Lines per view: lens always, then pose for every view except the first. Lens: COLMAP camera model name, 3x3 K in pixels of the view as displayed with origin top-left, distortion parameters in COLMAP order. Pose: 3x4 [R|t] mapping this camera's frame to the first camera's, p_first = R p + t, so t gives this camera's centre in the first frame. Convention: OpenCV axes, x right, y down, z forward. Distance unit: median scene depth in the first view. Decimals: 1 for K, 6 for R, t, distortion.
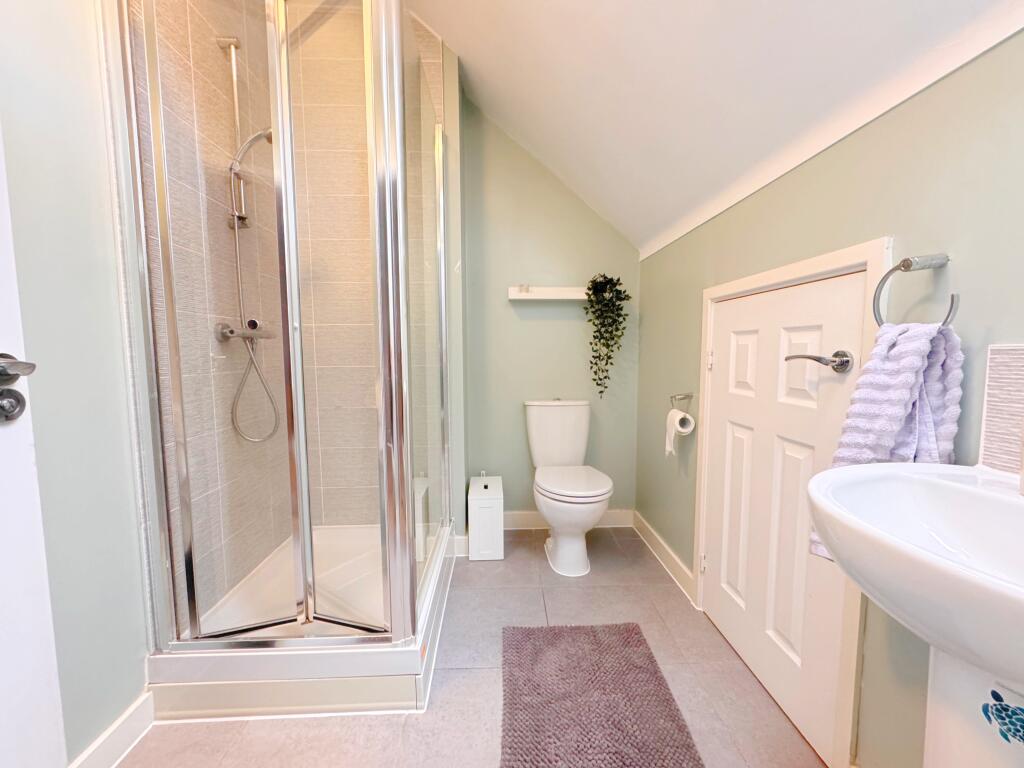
lens RADIAL K [[408.1, 0, 509.9], [0, 408.1, 381.0], [0, 0, 1]] dist [-0.002933, -0.000009]
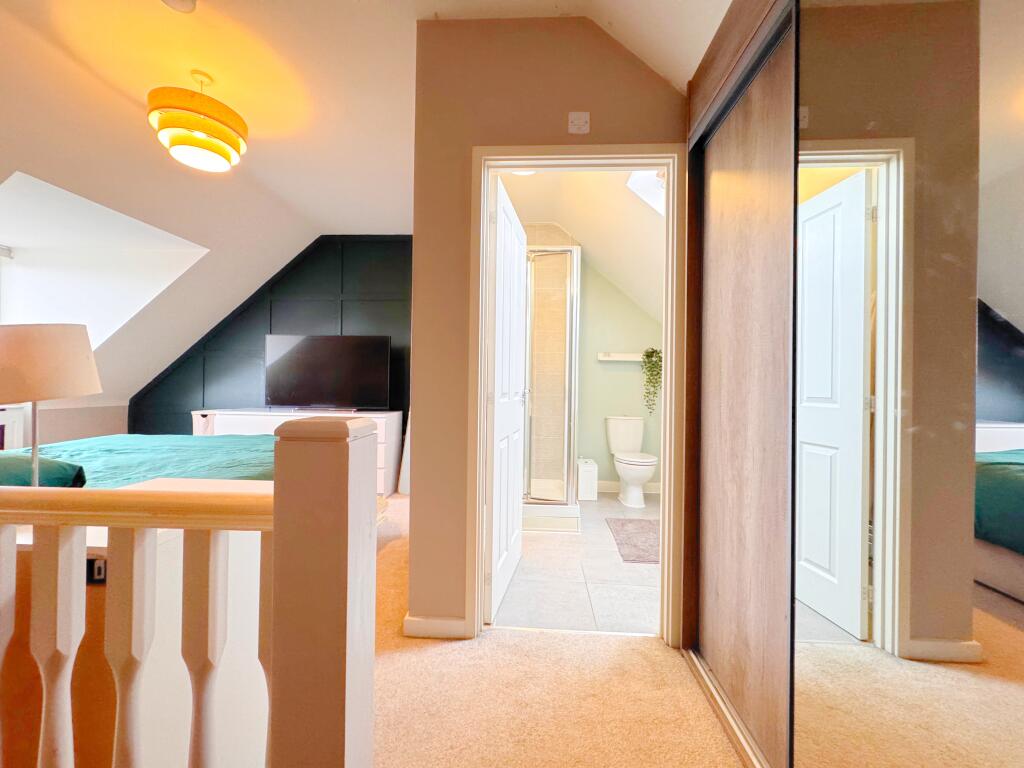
lens RADIAL K [[408.1, 0, 516.2], [0, 408.1, 386.0], [0, 0, 1]] dist [-0.002933, -0.000009]
pose [[0.997041, 0.021397, -0.073839, -0.237733], [-0.027381, 0.996338, -0.081005, 0.074419], [0.071835, 0.082787, 0.993975, -0.843436]]
